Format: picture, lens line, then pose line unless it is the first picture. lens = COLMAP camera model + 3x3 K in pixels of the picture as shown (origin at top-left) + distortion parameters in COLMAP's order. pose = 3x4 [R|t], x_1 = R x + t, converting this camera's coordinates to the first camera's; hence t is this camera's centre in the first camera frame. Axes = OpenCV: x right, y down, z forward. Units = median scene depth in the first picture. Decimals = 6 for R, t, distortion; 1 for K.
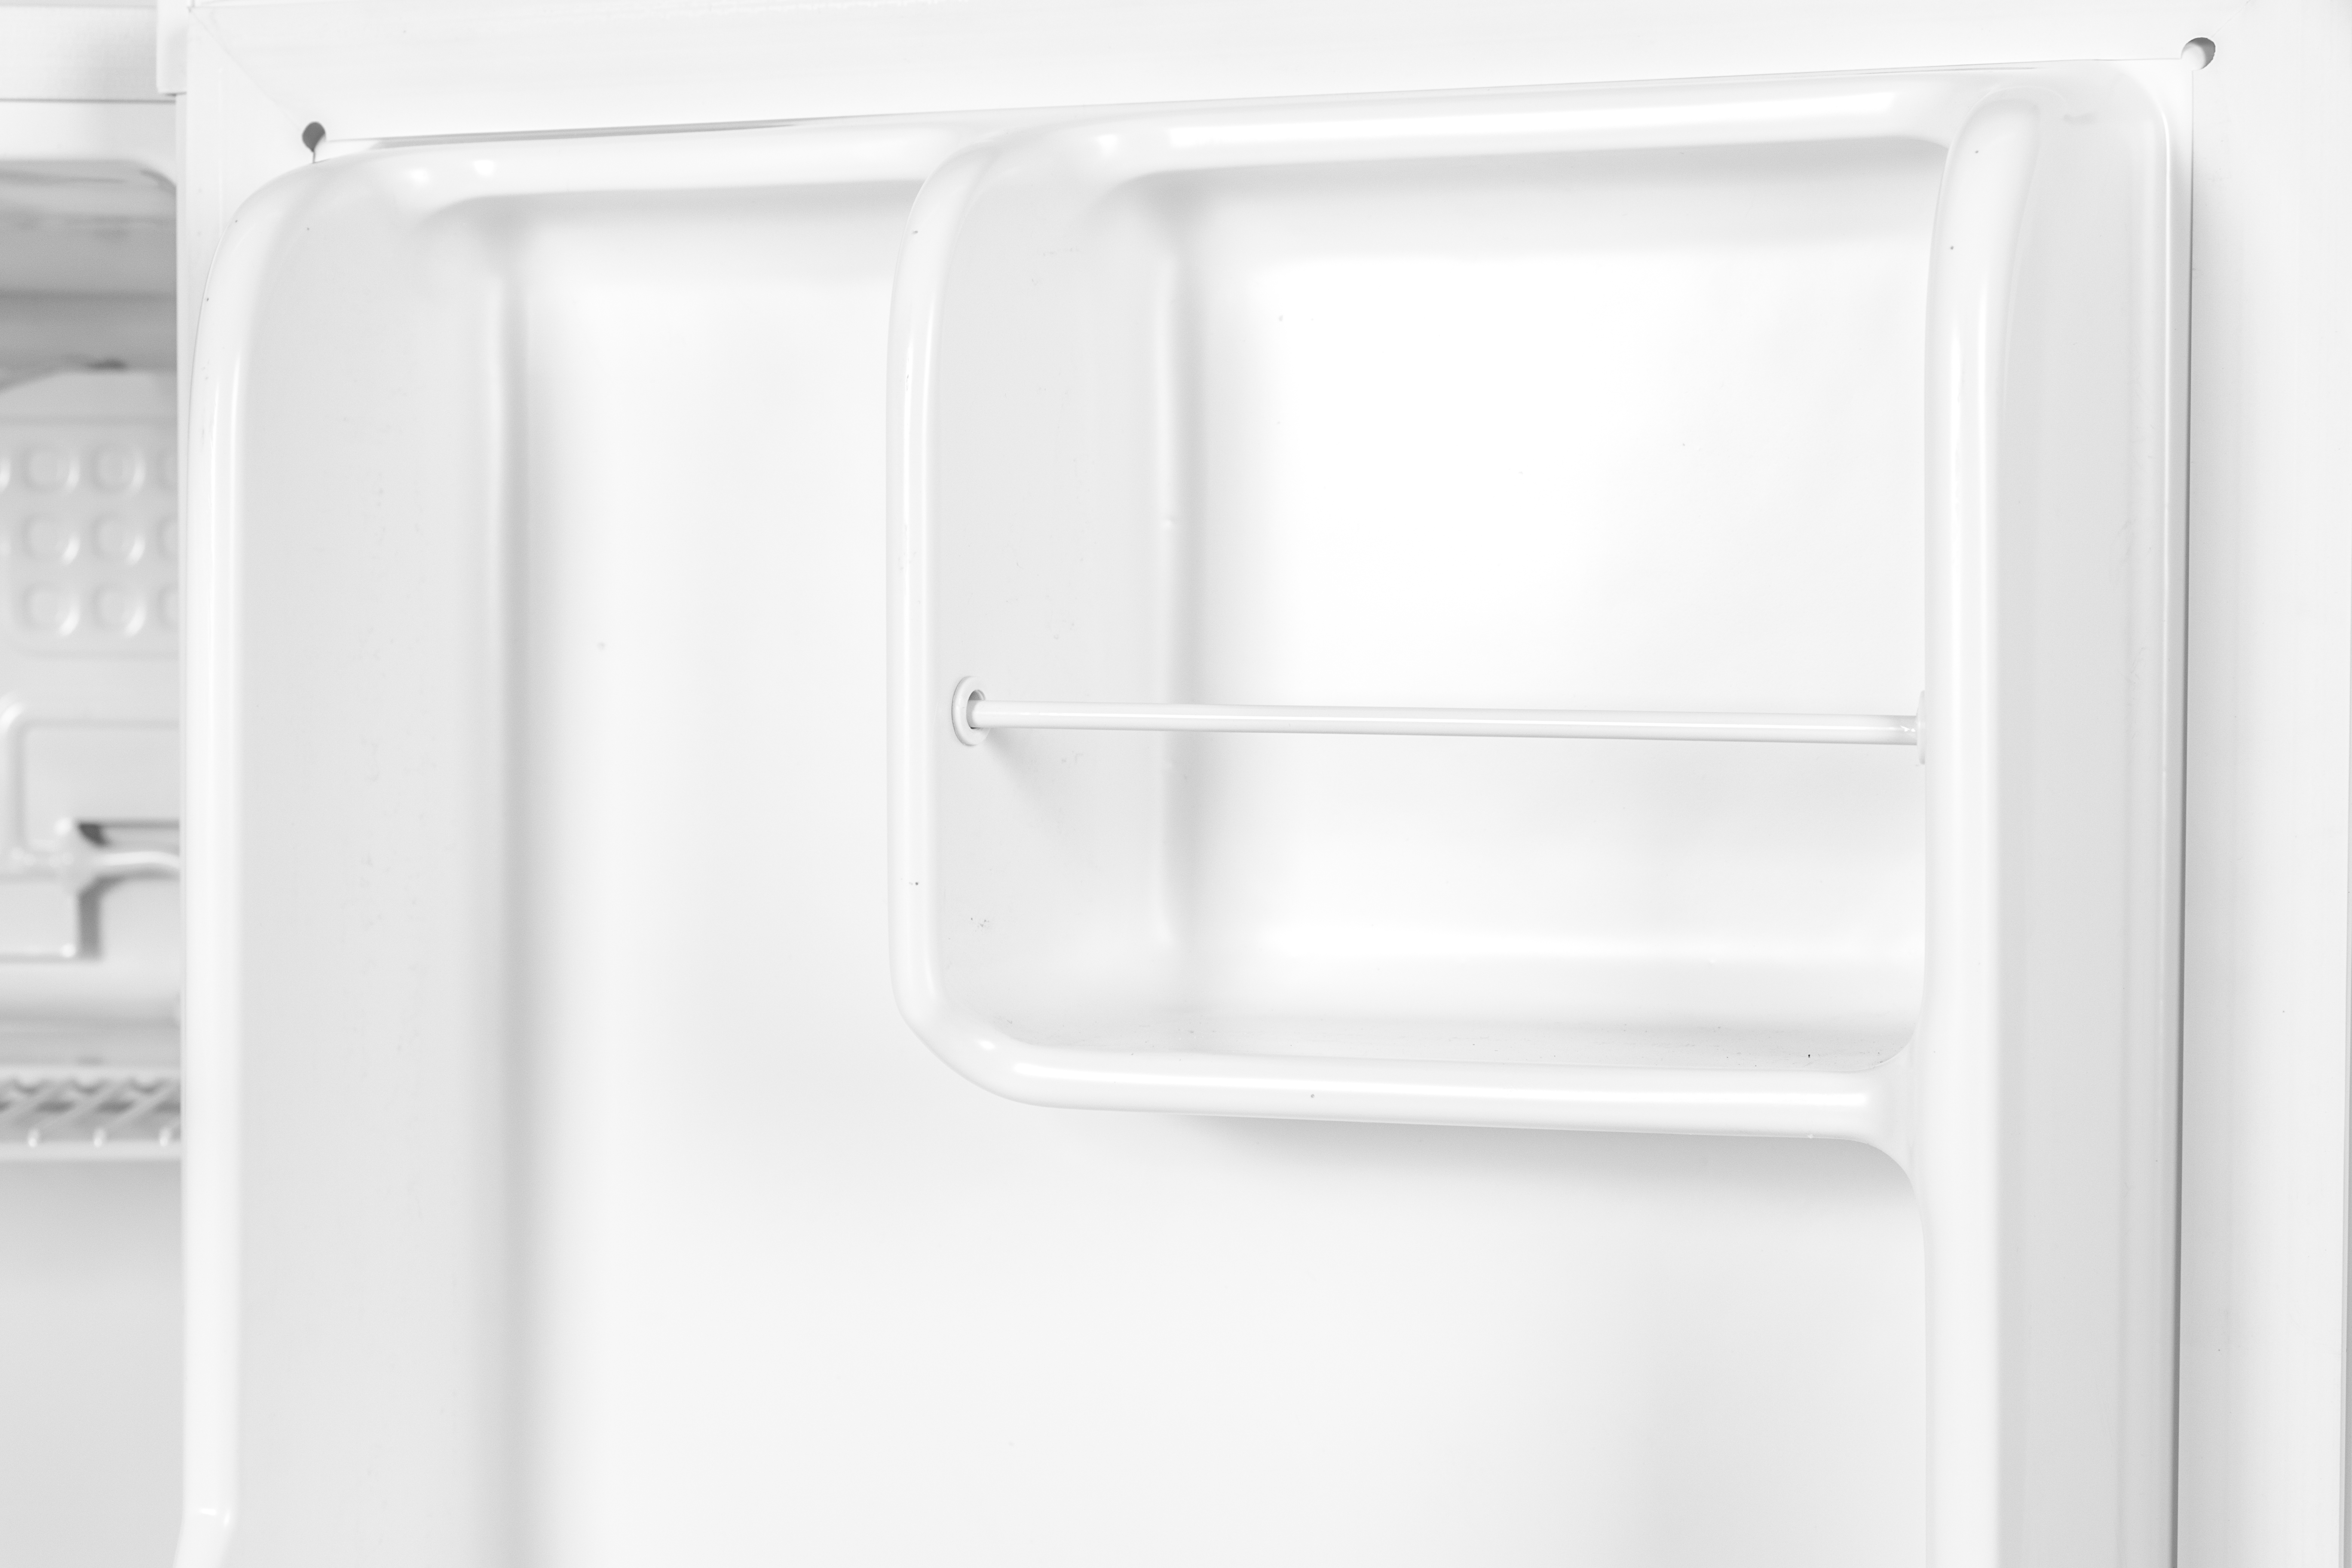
lens RADIAL K [[4725.0, 0, 1179.9], [0, 4725.0, 781.3], [0, 0, 1]] dist [-0.052992, 0.000000]
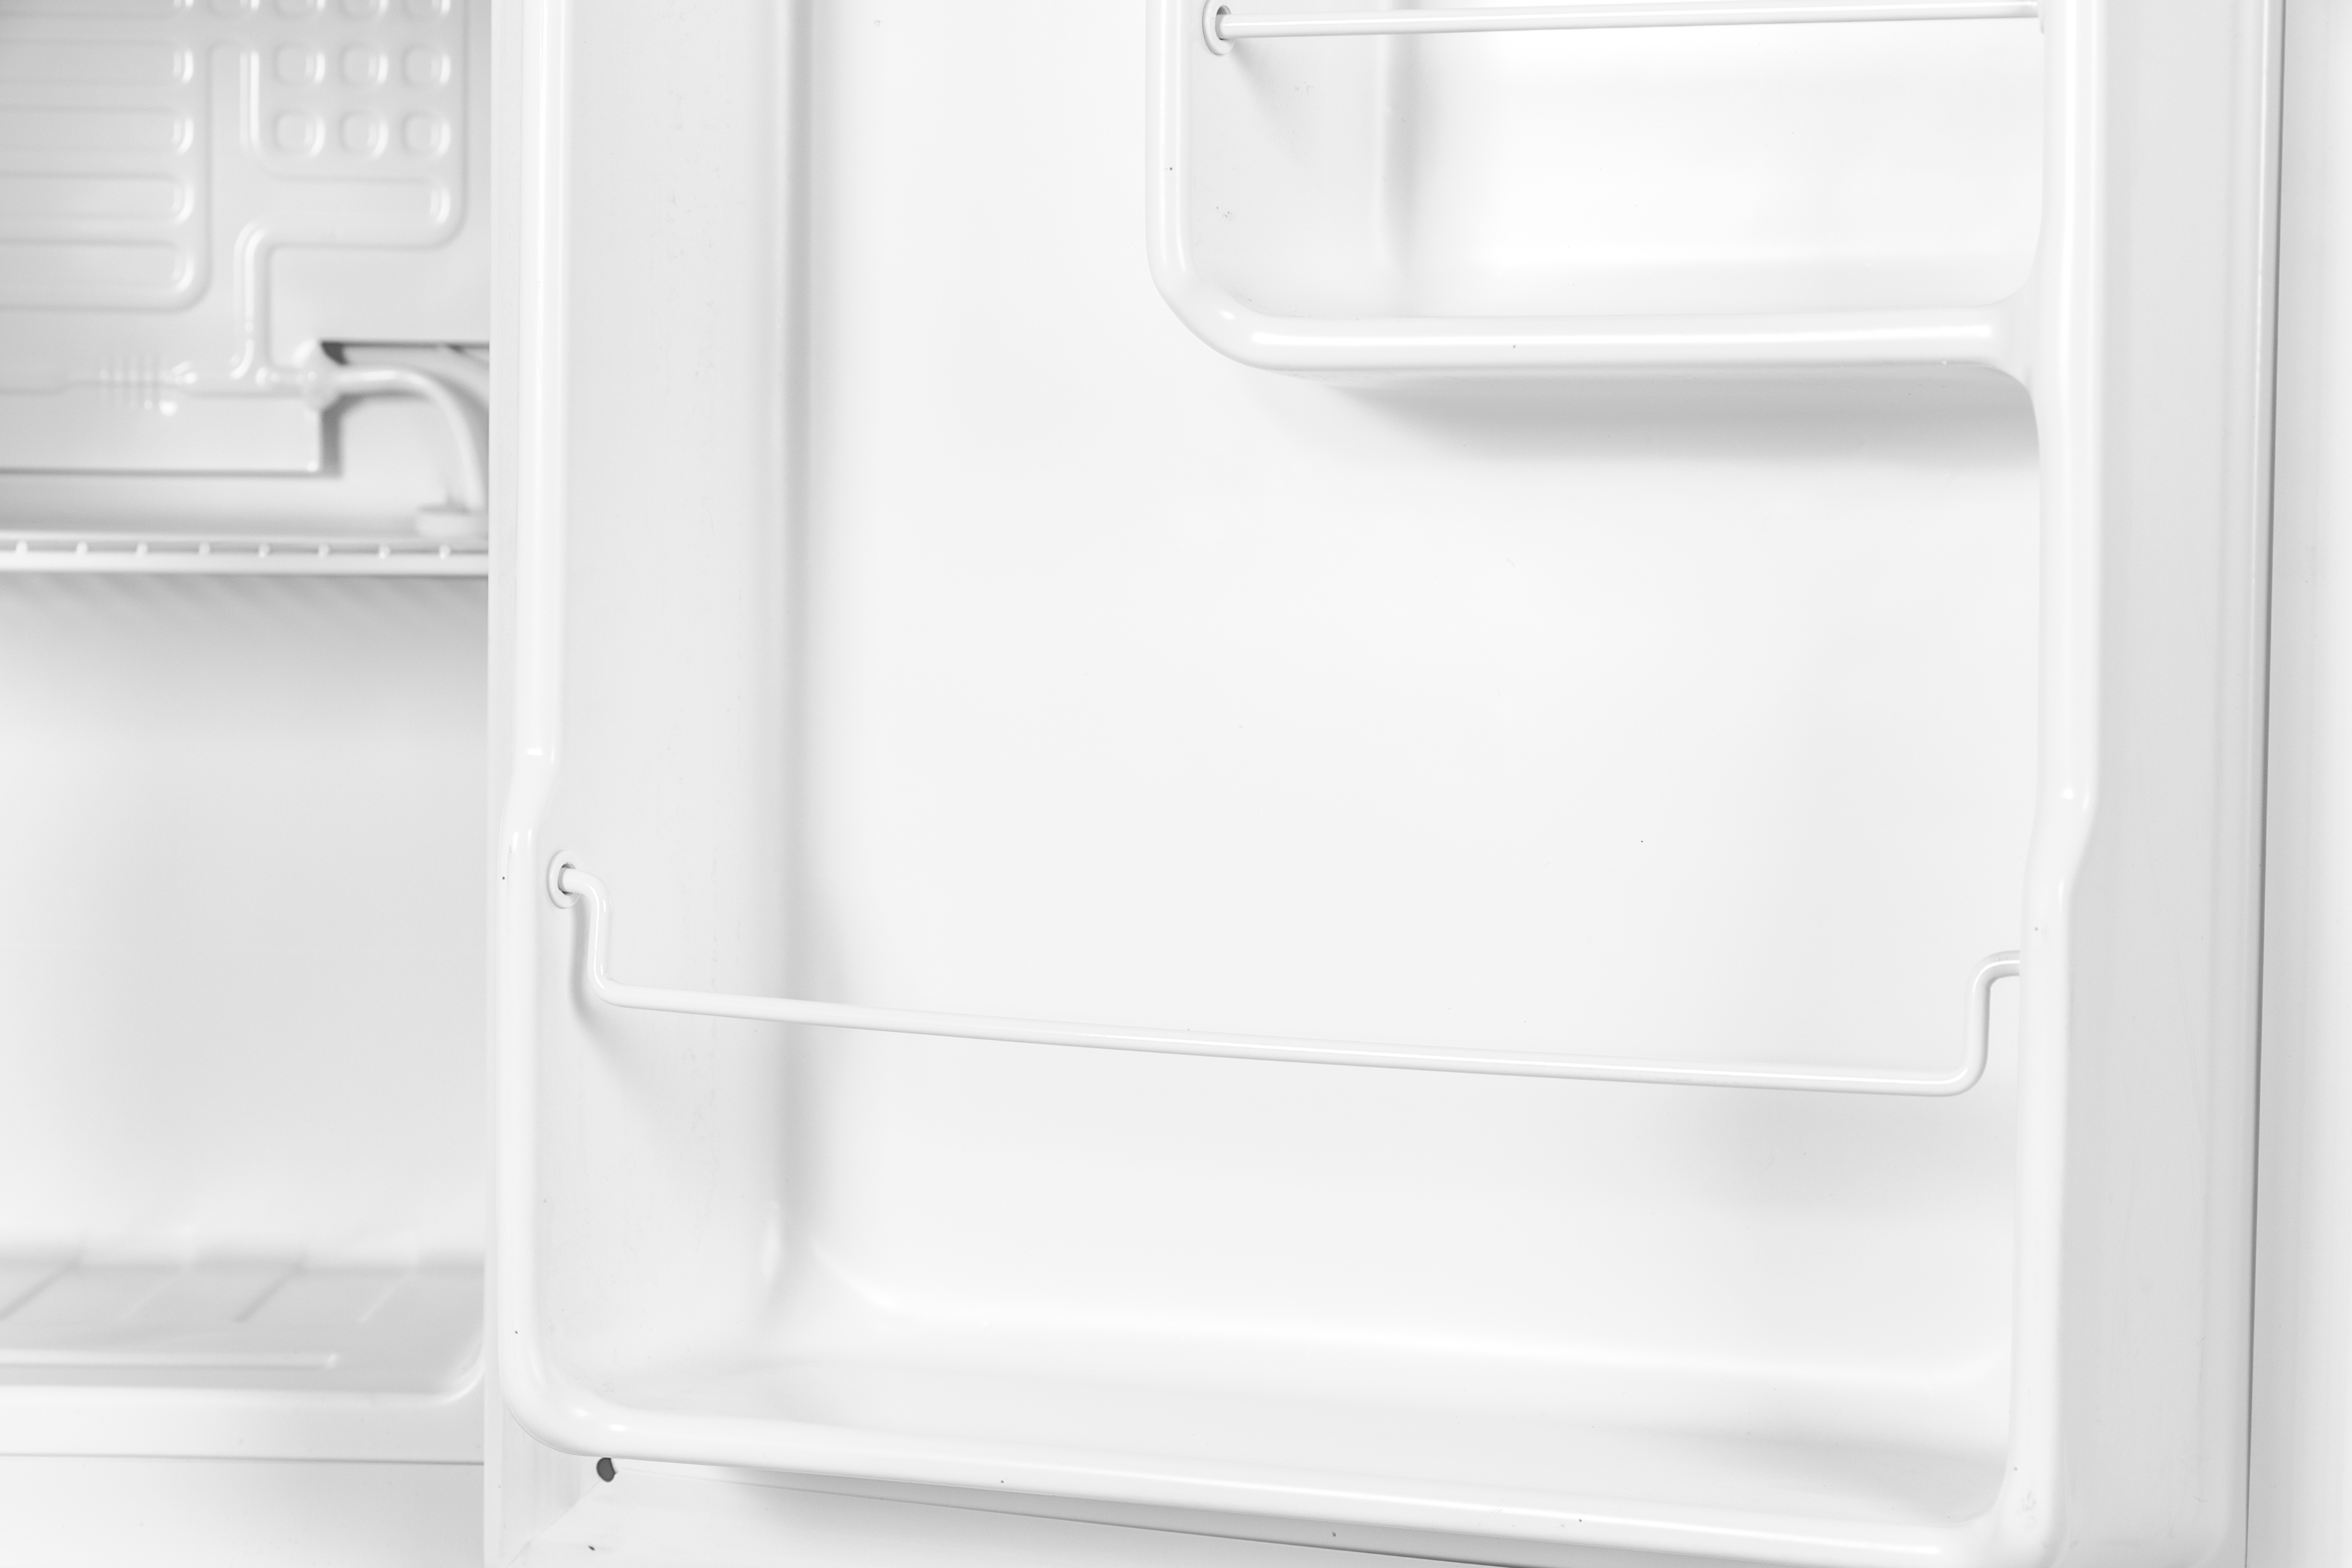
lens RADIAL K [[5282.1, 0, 1172.0], [0, 5282.1, 787.1], [0, 0, 1]] dist [-0.006302, 0.000000]
pose [[0.999173, 0.012101, -0.038822, -0.001936], [-0.010945, 0.999494, 0.029854, 0.070877], [0.039163, -0.029404, 0.998800, -0.152303]]
